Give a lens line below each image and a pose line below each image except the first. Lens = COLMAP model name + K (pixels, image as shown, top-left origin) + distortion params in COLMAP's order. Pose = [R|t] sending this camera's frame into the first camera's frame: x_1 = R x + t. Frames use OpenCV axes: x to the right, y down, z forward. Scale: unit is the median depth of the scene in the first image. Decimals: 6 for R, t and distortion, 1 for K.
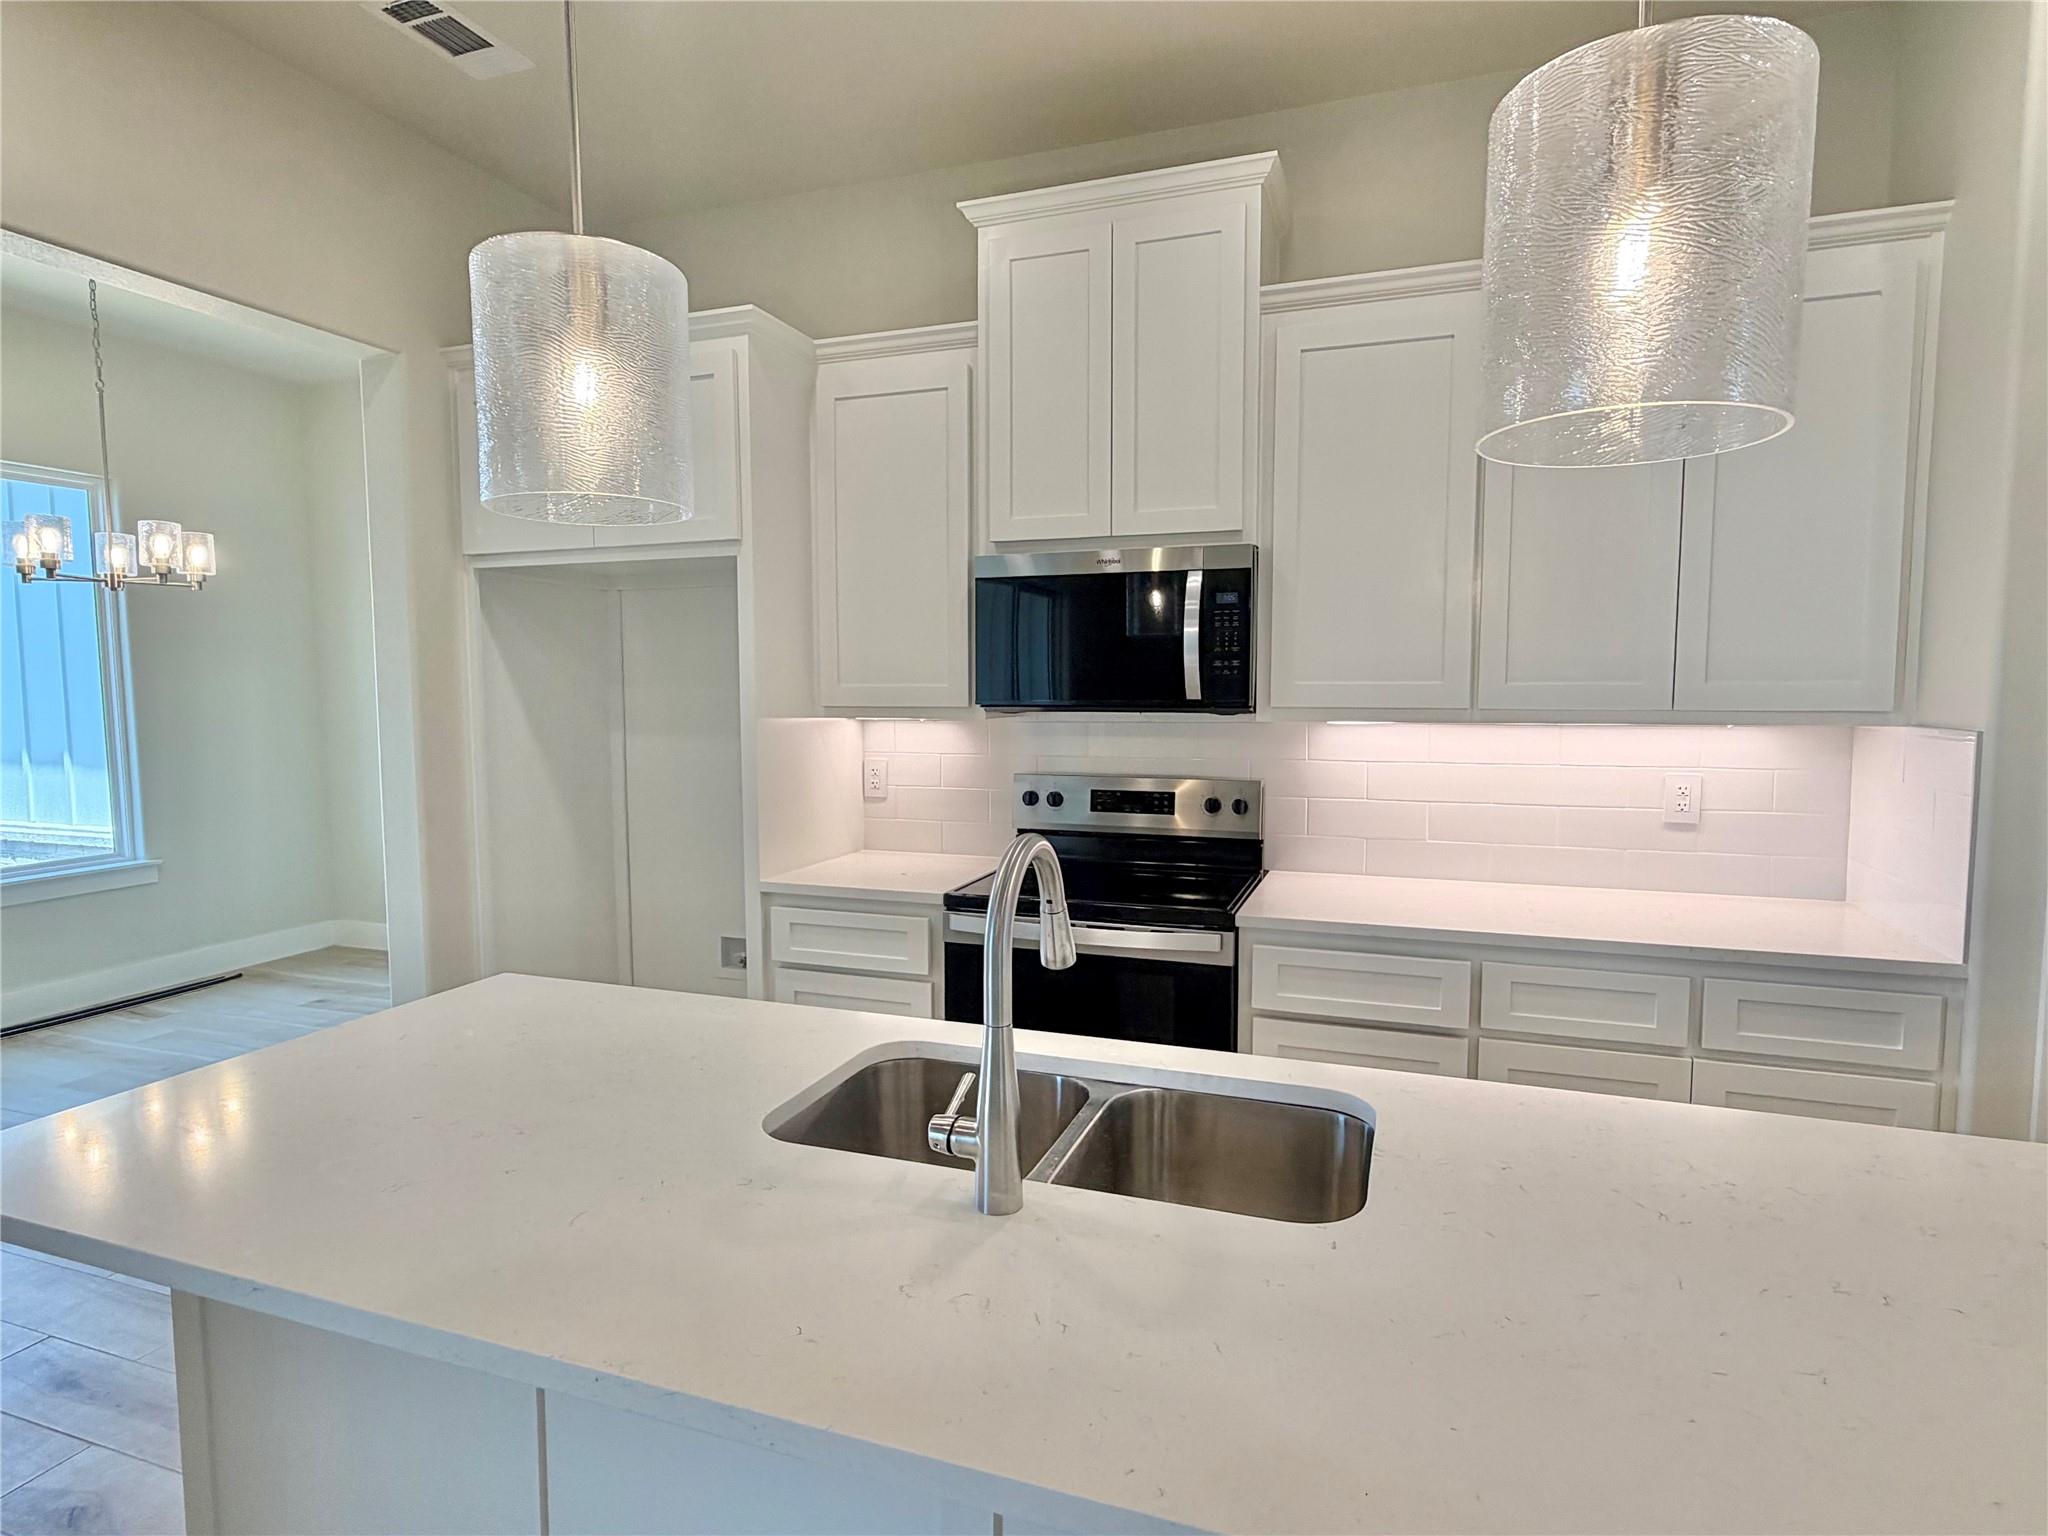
lens RADIAL K [[1095.3, 0, 1023.3], [0, 1095.3, 770.5], [0, 0, 1]] dist [0.000424, 0.000052]
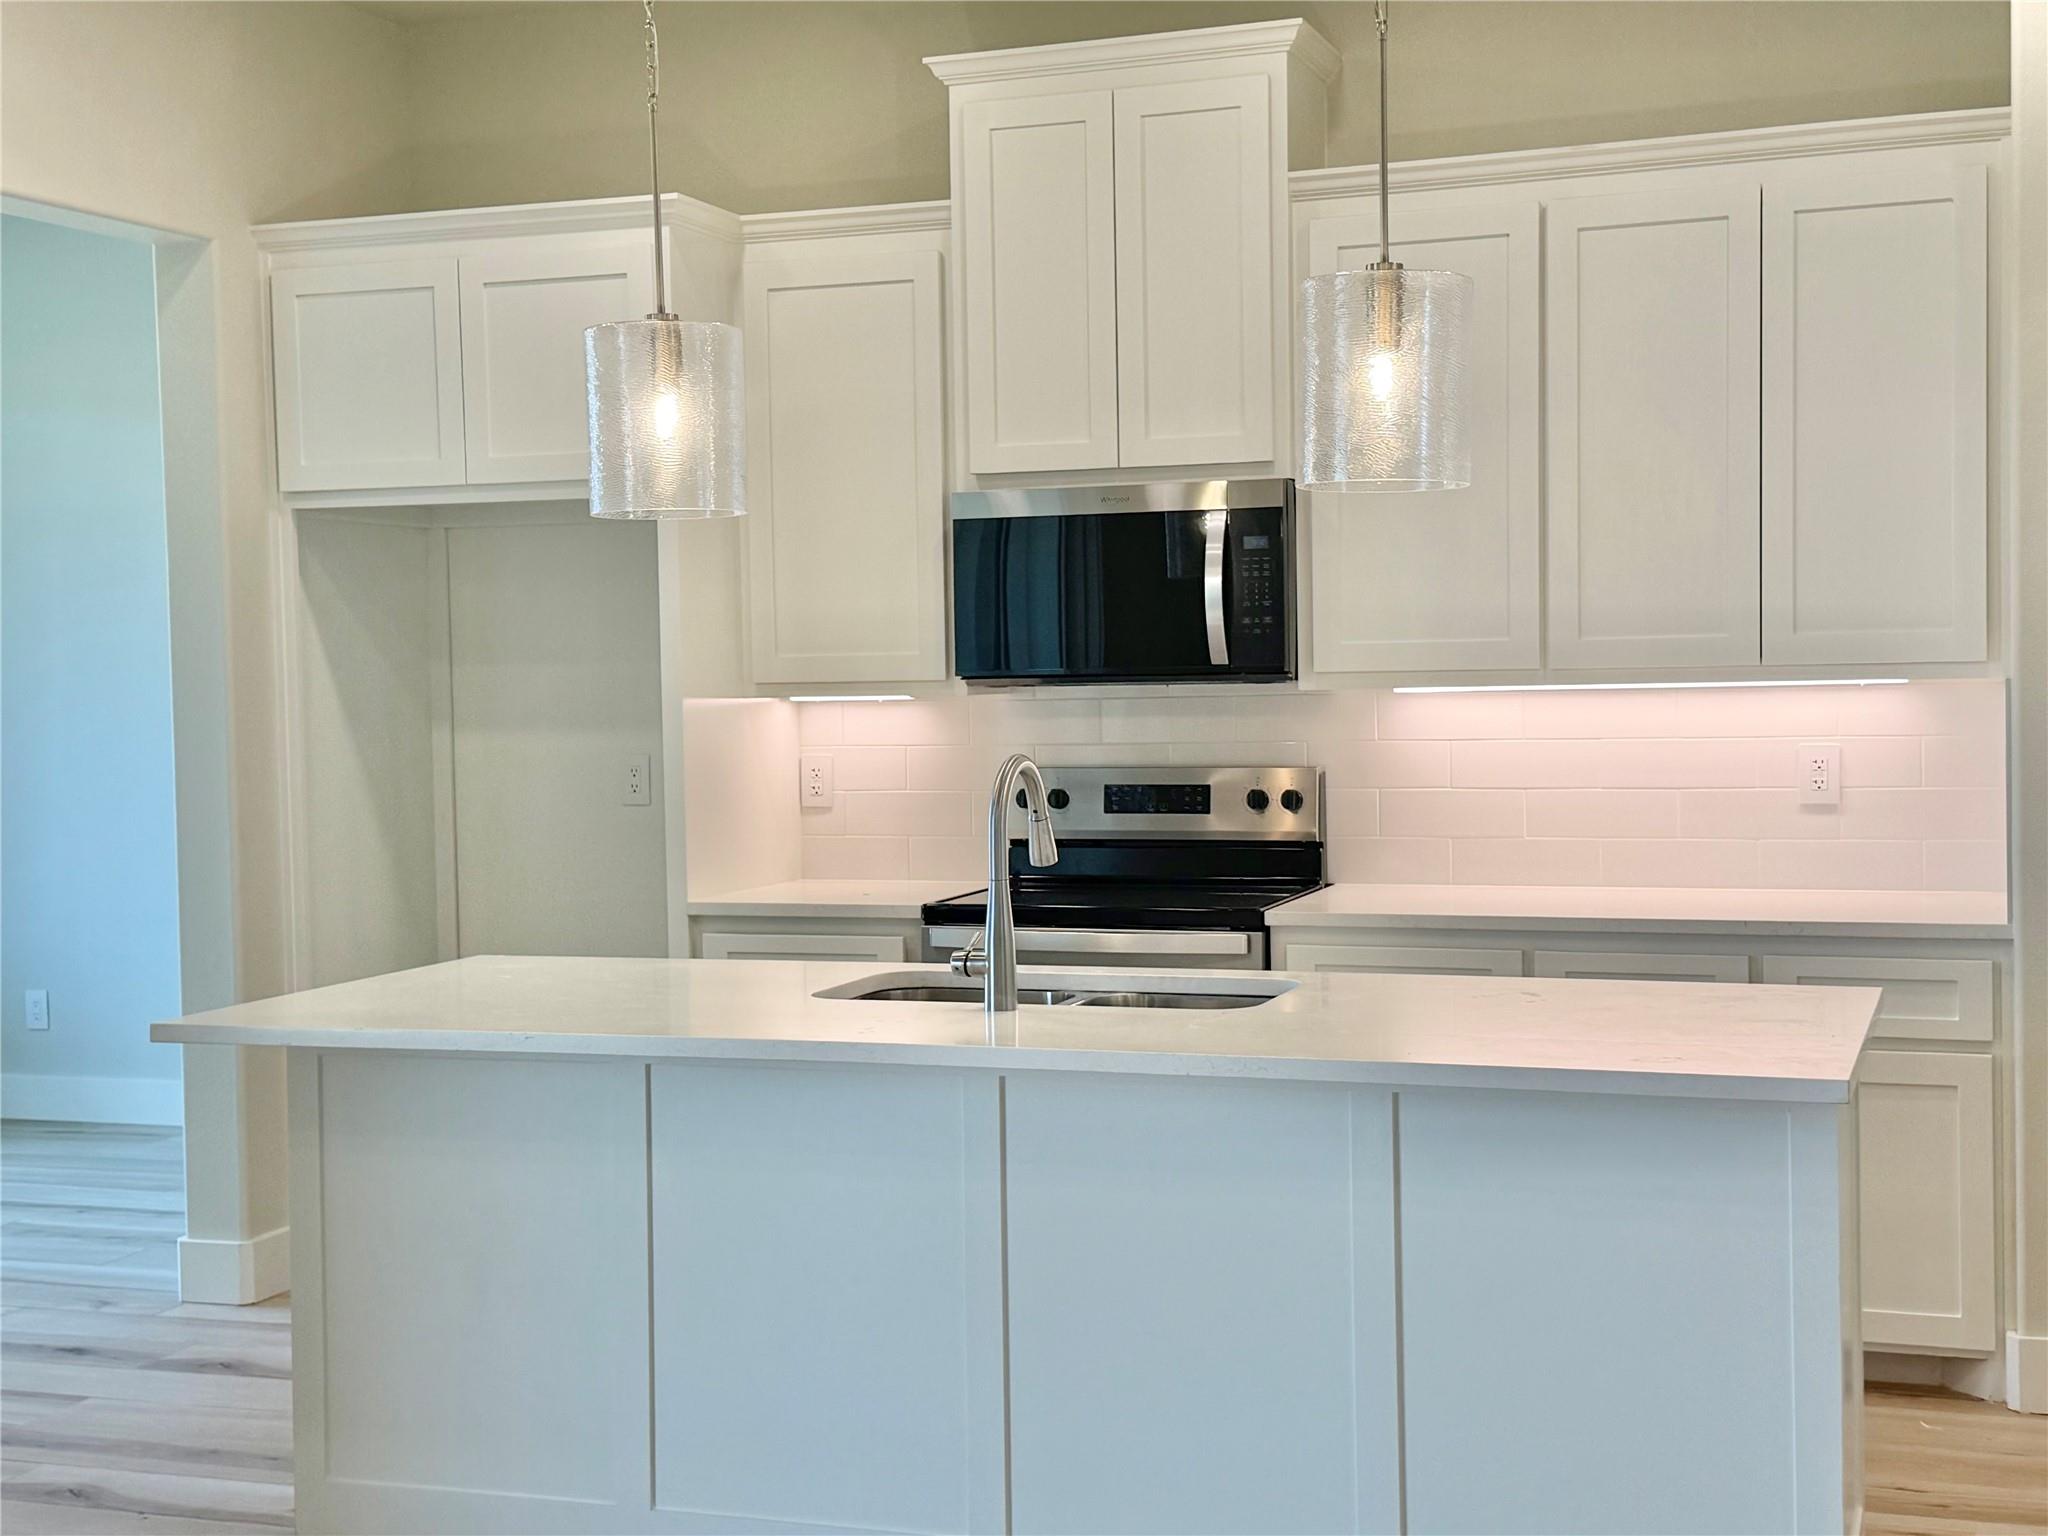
lens RADIAL K [[2677.0, 0, 1028.2], [0, 2677.0, 771.4], [0, 0, 1]] dist [0.135360, 0.000000]
pose [[0.999861, -0.016496, 0.002318, 0.004313], [0.016570, 0.999185, -0.036799, 0.085950], [-0.001709, 0.036833, 0.999320, -0.994797]]
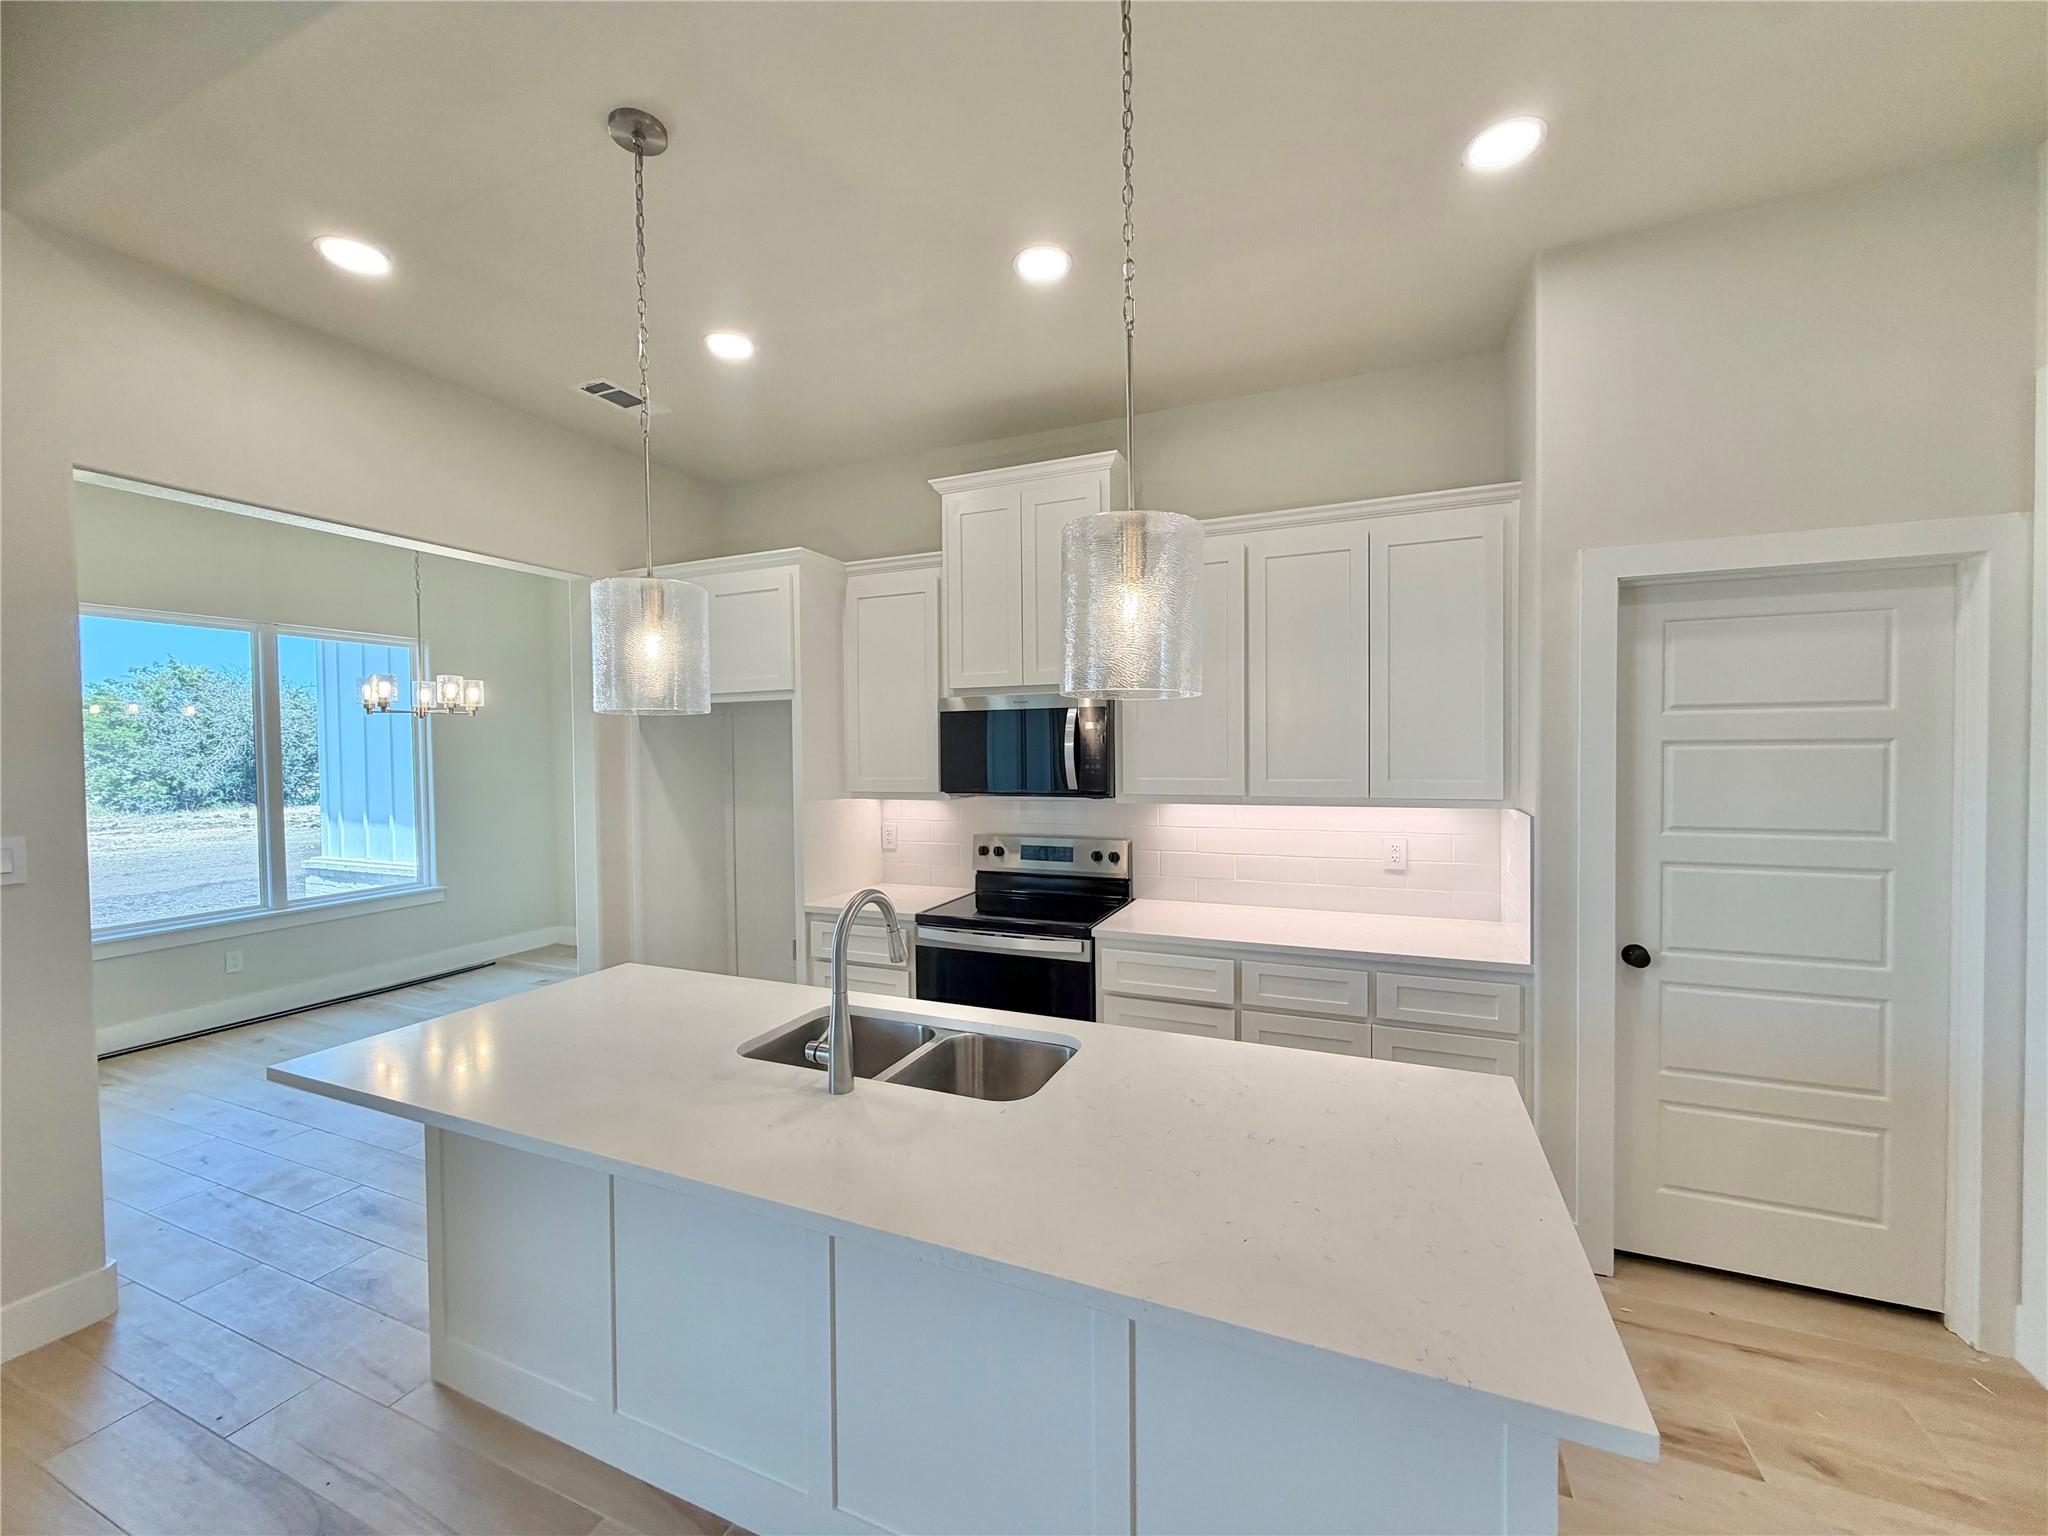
lens RADIAL K [[814.9, 0, 1023.2], [0, 814.9, 766.0], [0, 0, 1]] dist [-0.000554, 0.000016]
pose [[0.998131, -0.006895, -0.060722, 0.150606], [0.003340, 0.998284, -0.058459, -0.029698], [0.061021, 0.058147, 0.996441, -0.161177]]
